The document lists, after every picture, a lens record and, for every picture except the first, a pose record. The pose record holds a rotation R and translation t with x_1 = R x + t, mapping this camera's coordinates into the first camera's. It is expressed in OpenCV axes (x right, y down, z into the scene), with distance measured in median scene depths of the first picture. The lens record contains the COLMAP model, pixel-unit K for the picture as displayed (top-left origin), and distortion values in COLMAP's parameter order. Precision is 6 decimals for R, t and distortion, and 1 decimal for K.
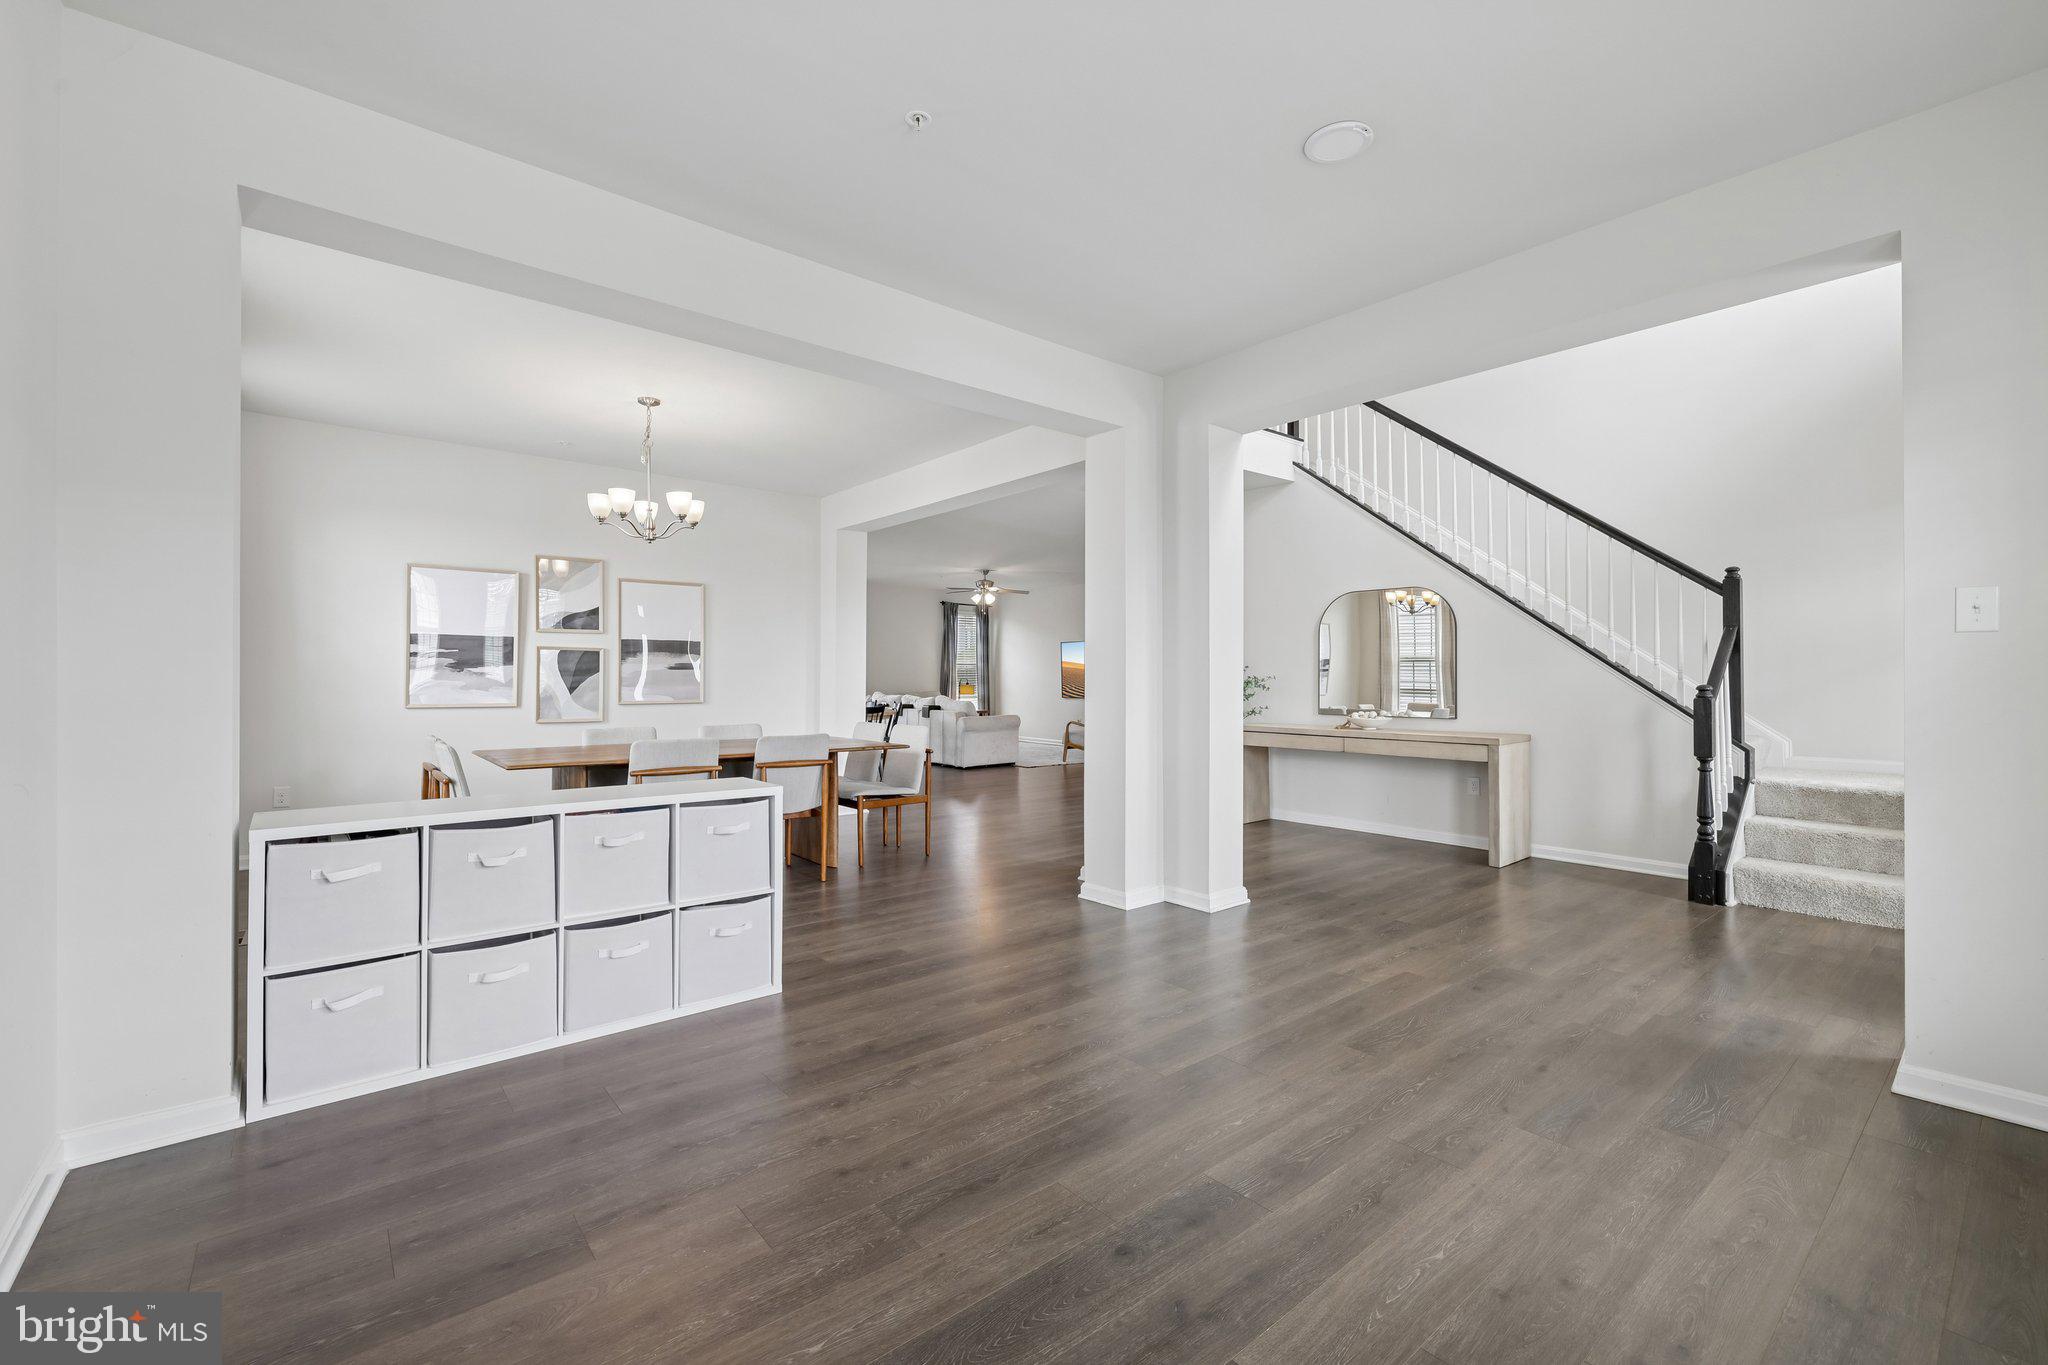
lens RADIAL K [[869.1, 0, 1012.9], [0, 869.1, 679.3], [0, 0, 1]] dist [0.001349, 0.000254]
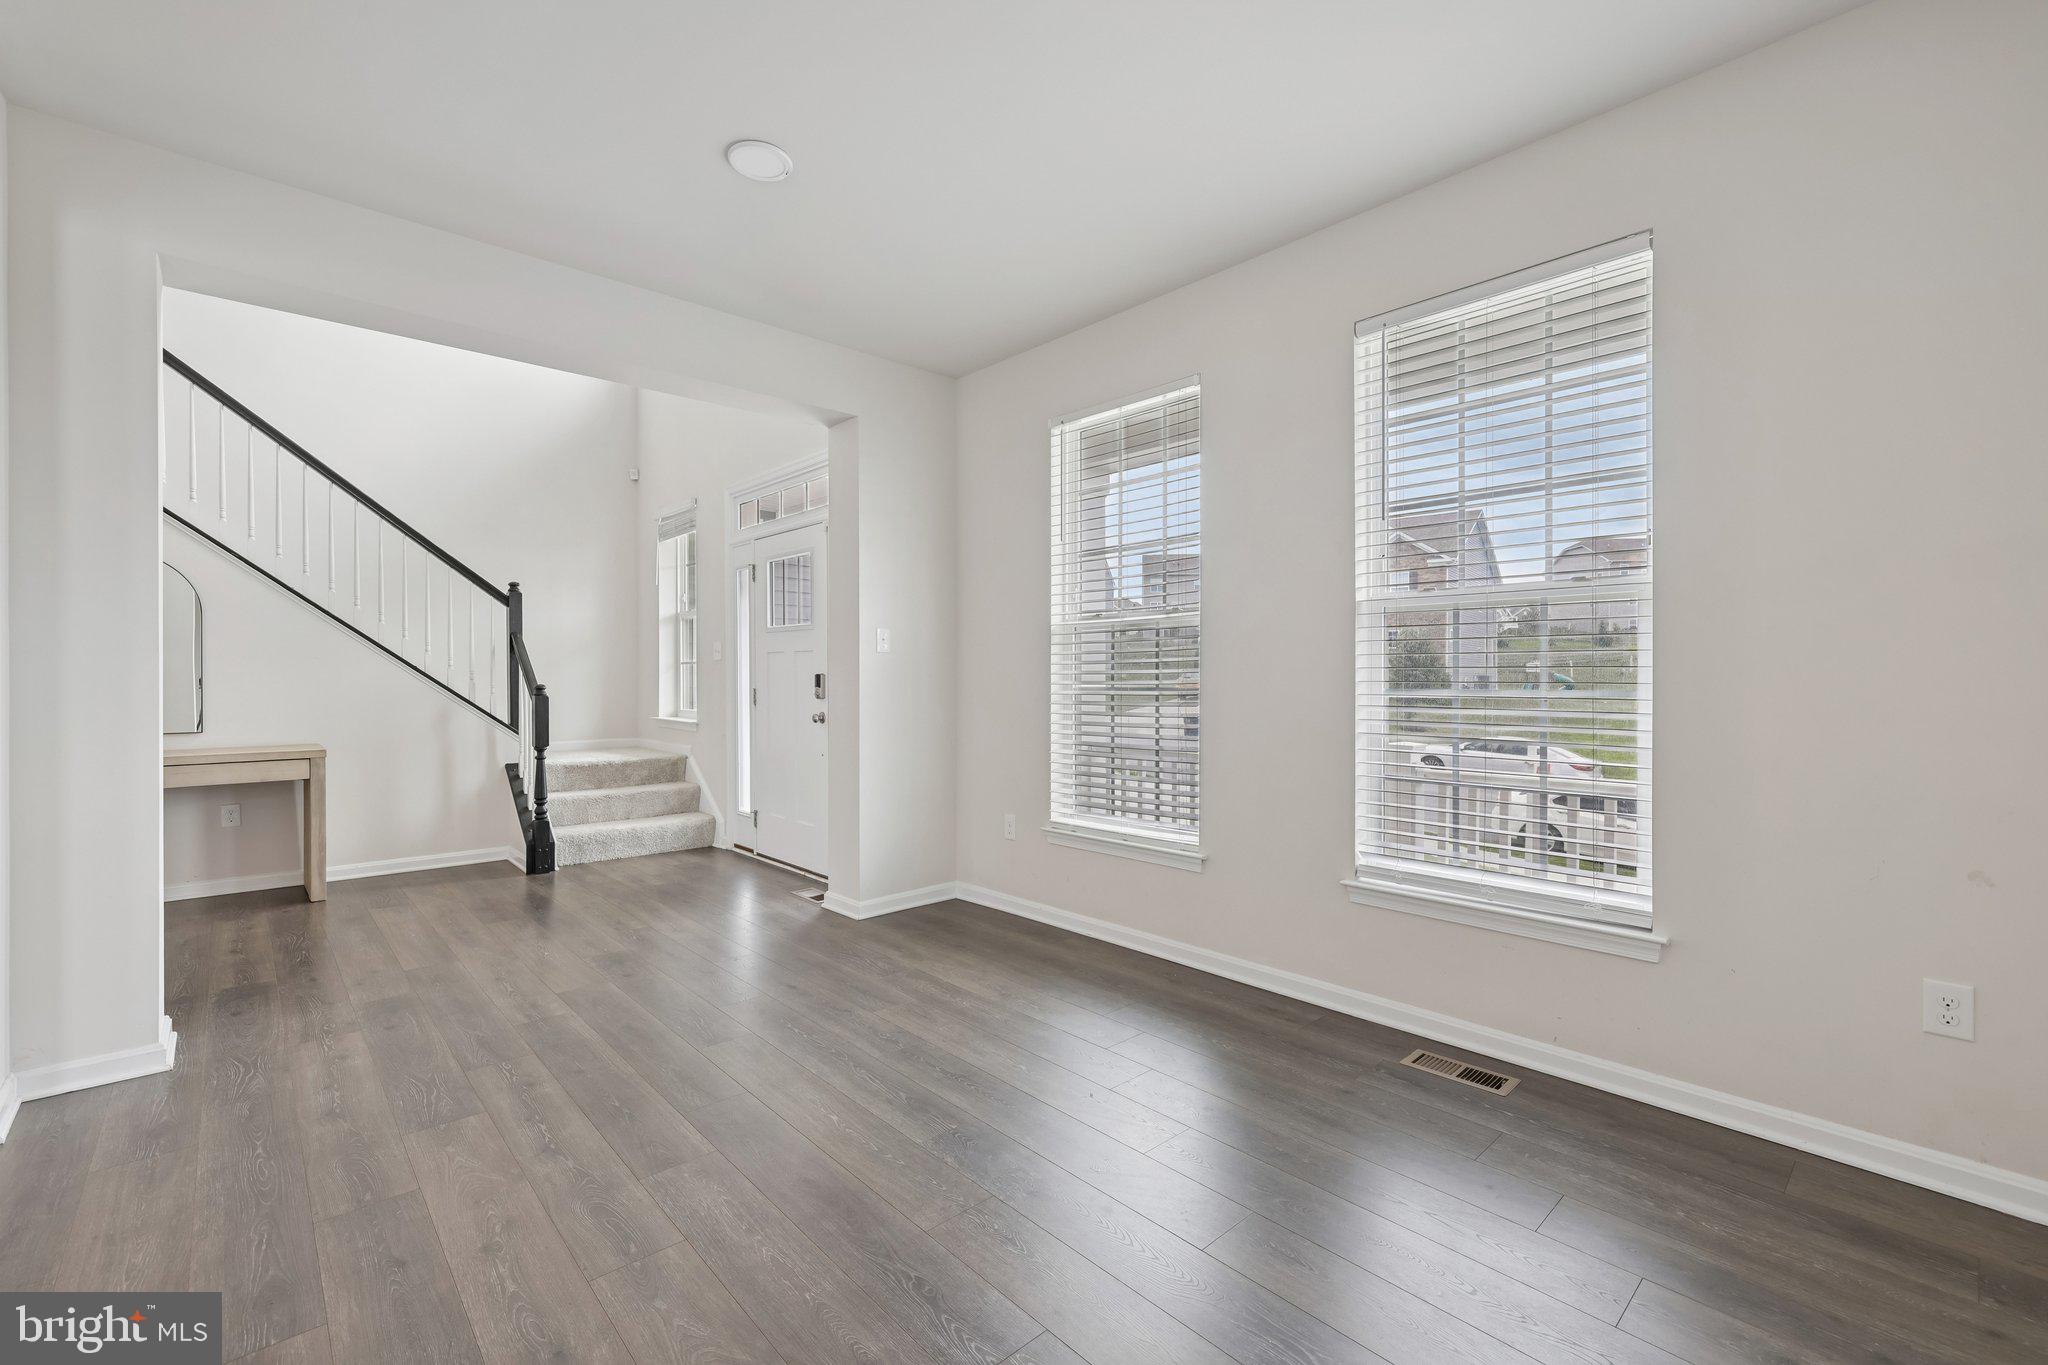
lens RADIAL K [[869.1, 0, 1017.0], [0, 869.1, 677.1], [0, 0, 1]] dist [0.001349, 0.000254]
pose [[-0.053779, 0.000140, 0.998553, -0.406254], [0.002635, 0.999997, 0.000002, -0.001374], [-0.998549, 0.002631, -0.053779, 0.445955]]
